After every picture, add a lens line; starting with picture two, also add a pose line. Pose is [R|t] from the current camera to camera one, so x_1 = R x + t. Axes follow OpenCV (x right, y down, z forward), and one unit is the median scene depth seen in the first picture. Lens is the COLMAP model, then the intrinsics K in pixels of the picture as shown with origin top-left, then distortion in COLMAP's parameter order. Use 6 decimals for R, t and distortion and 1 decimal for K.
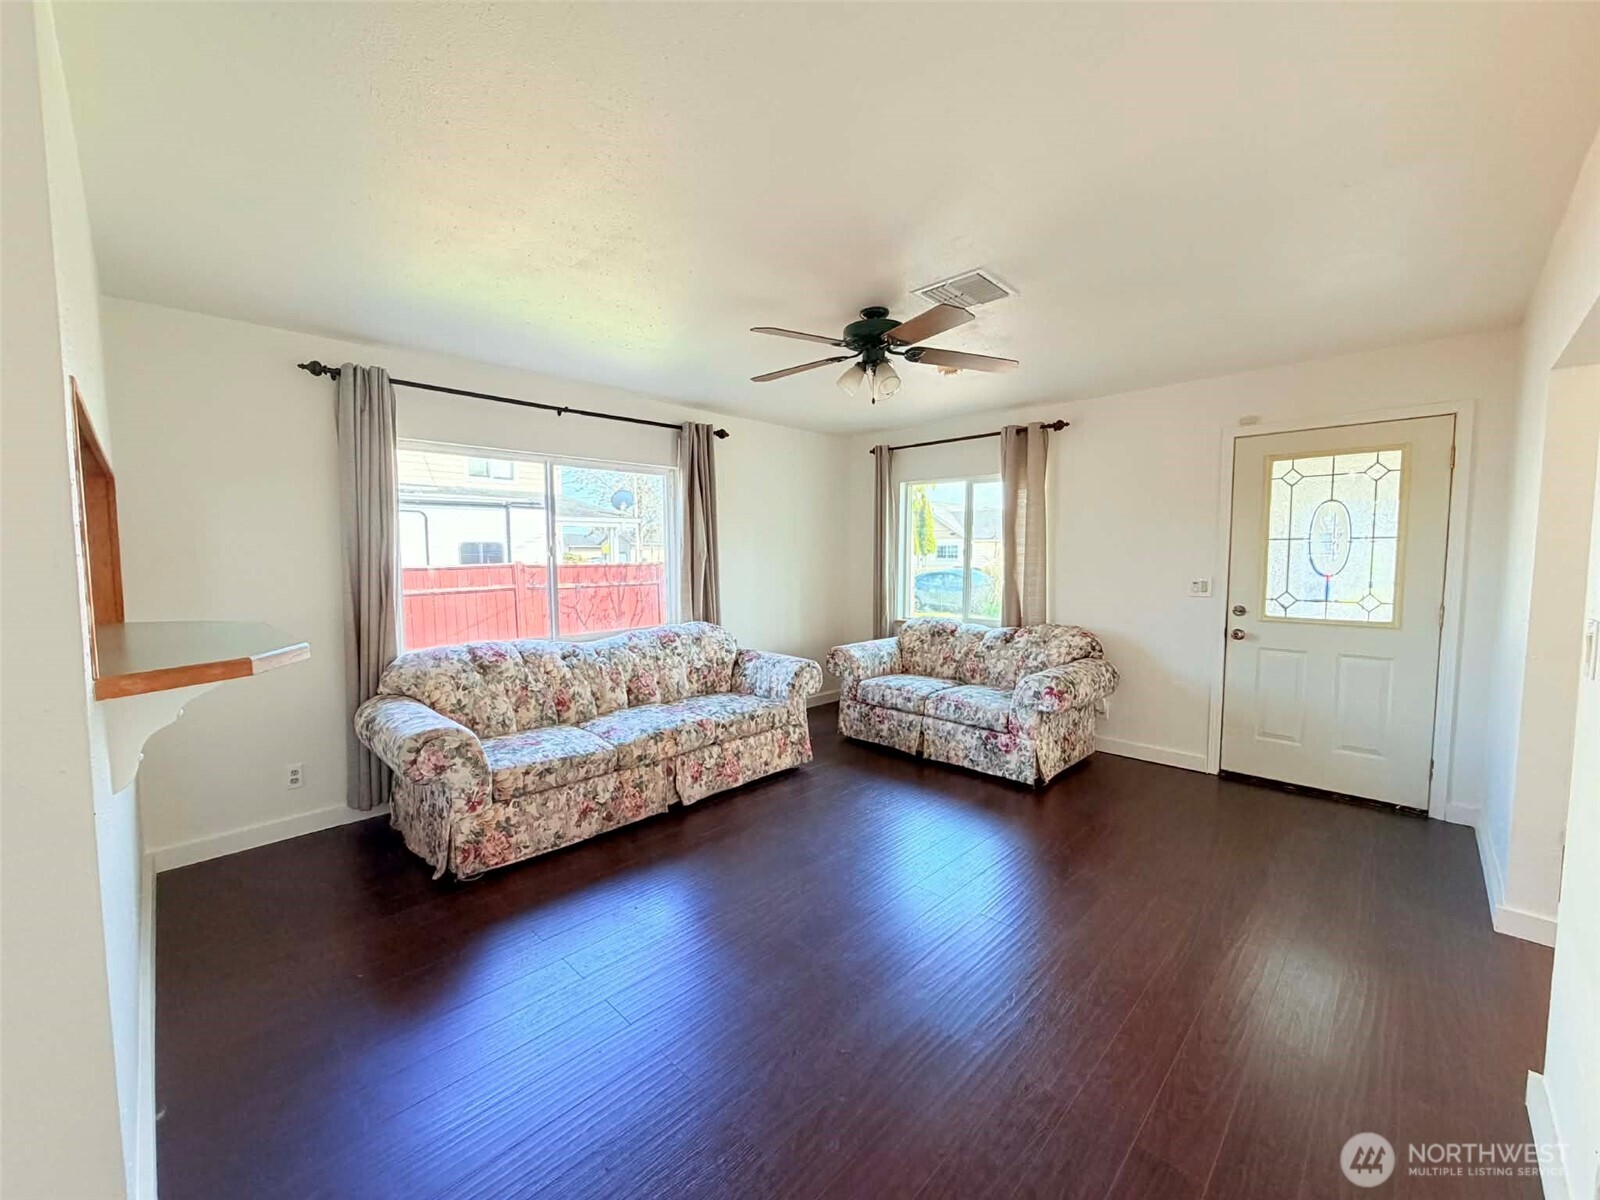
lens RADIAL K [[637.4, 0, 796.9], [0, 637.4, 599.3], [0, 0, 1]] dist [0.000755, -0.000343]
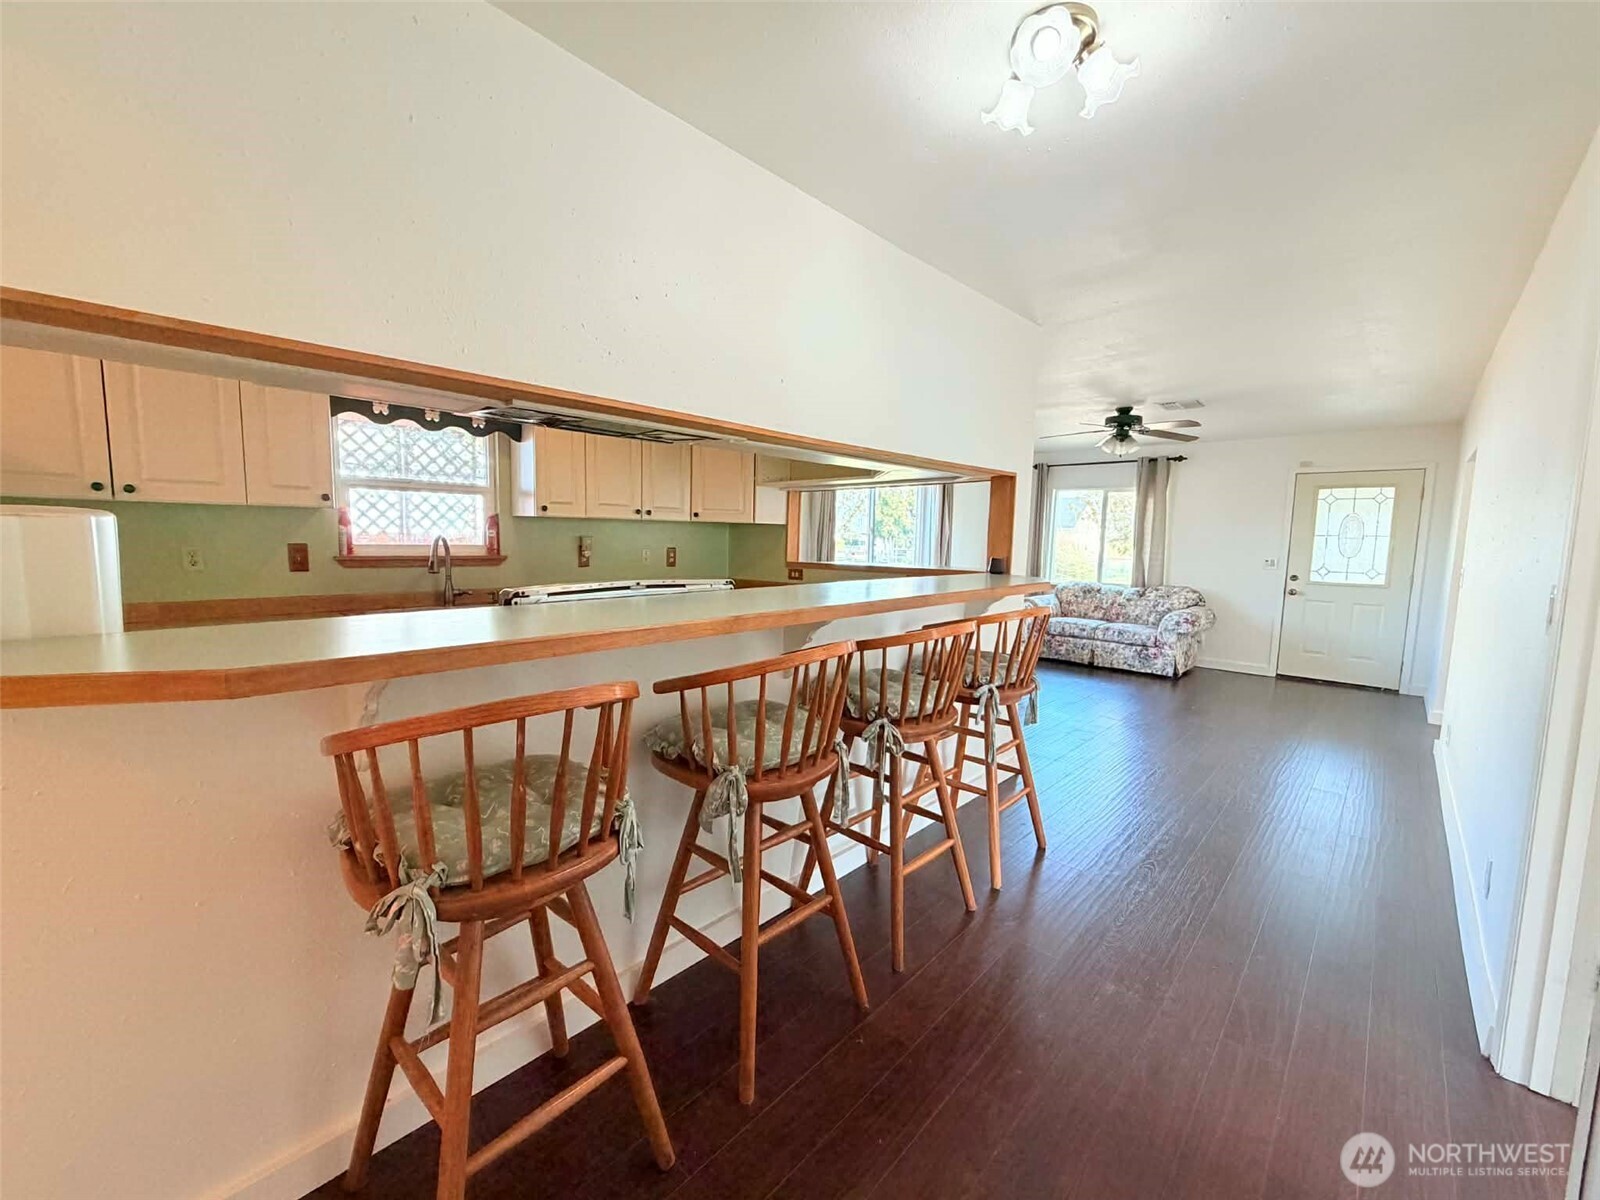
lens RADIAL K [[637.4, 0, 796.0], [0, 637.4, 598.9], [0, 0, 1]] dist [0.000755, -0.000343]
pose [[0.999614, 0.022166, 0.016720, -0.616307], [-0.022682, 0.999252, 0.031318, 0.048962], [-0.016013, -0.031685, 0.999370, -0.629398]]
